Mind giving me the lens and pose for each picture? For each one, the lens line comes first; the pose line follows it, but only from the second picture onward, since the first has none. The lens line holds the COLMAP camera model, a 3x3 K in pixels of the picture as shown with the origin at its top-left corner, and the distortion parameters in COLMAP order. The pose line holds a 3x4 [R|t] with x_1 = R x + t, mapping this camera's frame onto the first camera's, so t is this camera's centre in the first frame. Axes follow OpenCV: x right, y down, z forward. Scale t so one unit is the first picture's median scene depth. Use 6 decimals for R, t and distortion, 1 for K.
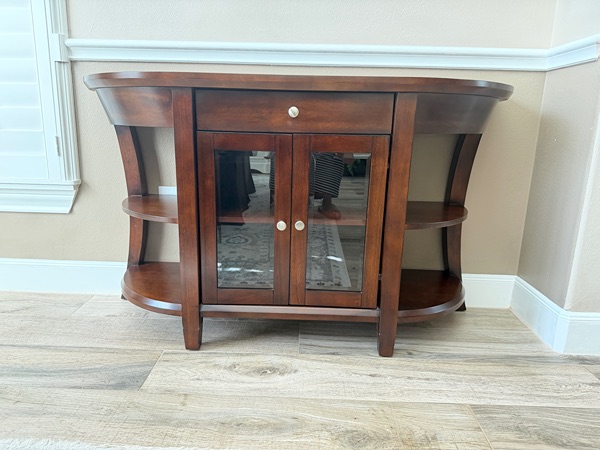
lens RADIAL K [[431.9, 0, 300.0], [0, 431.9, 225.0], [0, 0, 1]] dist [0.000613, 0.002048]
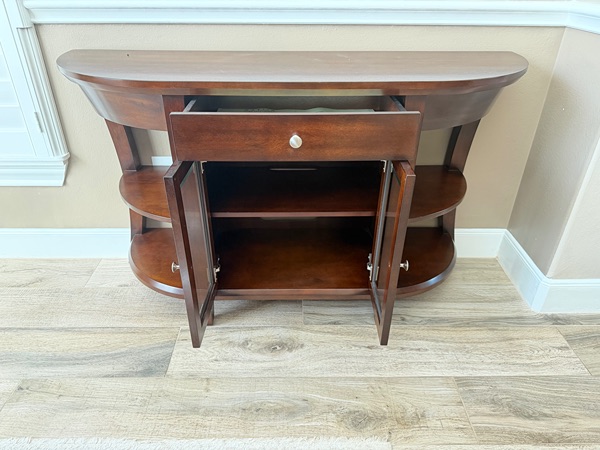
lens RADIAL K [[431.8, 0, 301.2], [0, 431.8, 224.5], [0, 0, 1]] dist [0.027195, -0.033162]
pose [[0.999128, -0.032907, 0.025710, -0.030576], [0.023563, 0.952542, 0.303495, -0.299911], [-0.034477, -0.302624, 0.952486, 0.024277]]
